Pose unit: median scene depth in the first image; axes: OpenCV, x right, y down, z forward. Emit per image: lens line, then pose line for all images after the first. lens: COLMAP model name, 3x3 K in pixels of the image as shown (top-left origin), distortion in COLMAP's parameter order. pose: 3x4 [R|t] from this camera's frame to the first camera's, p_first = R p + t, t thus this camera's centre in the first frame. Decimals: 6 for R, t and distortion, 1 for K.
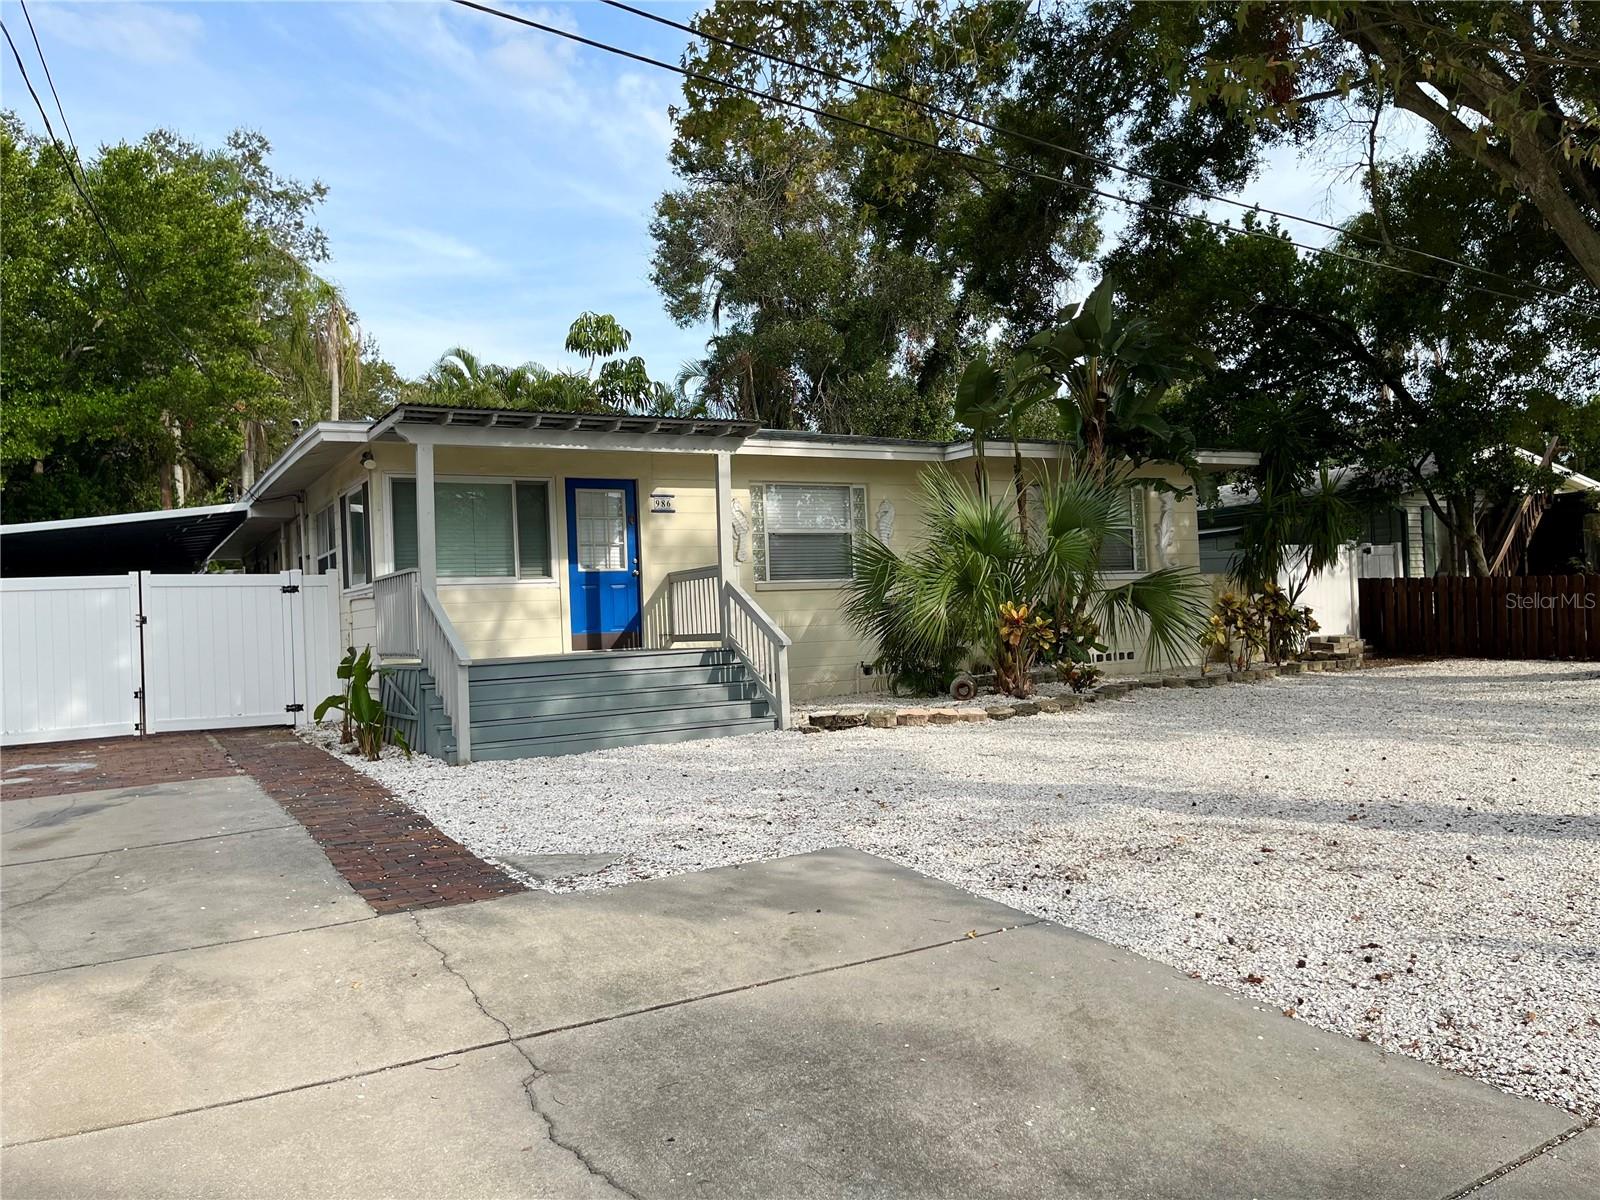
lens RADIAL K [[1218.1, 0, 800.8], [0, 1218.1, 560.2], [0, 0, 1]] dist [0.054410, -0.080245]
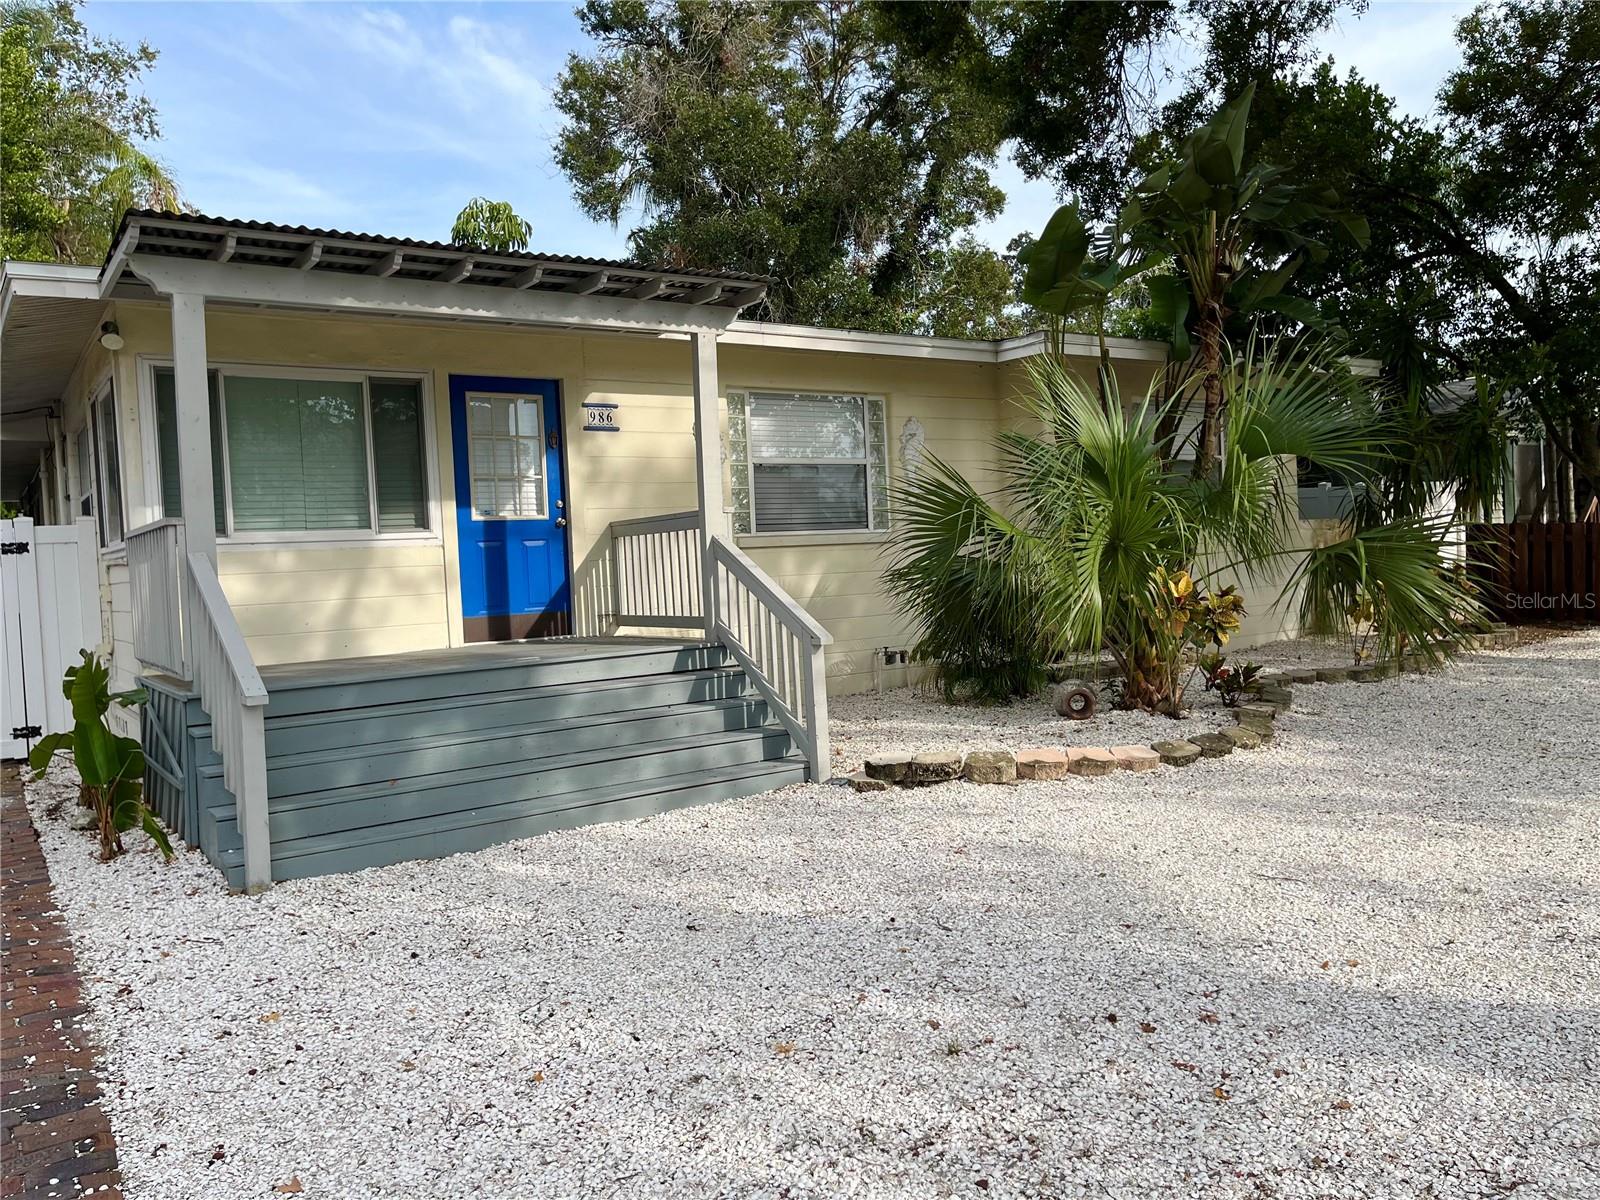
lens RADIAL K [[1218.1, 0, 800.8], [0, 1218.1, 560.2], [0, 0, 1]] dist [0.054410, -0.080245]
pose [[0.996565, -0.004251, 0.082706, -0.061373], [0.000260, 0.998837, 0.048206, -0.000770], [-0.082815, -0.048019, 0.995407, 0.333982]]
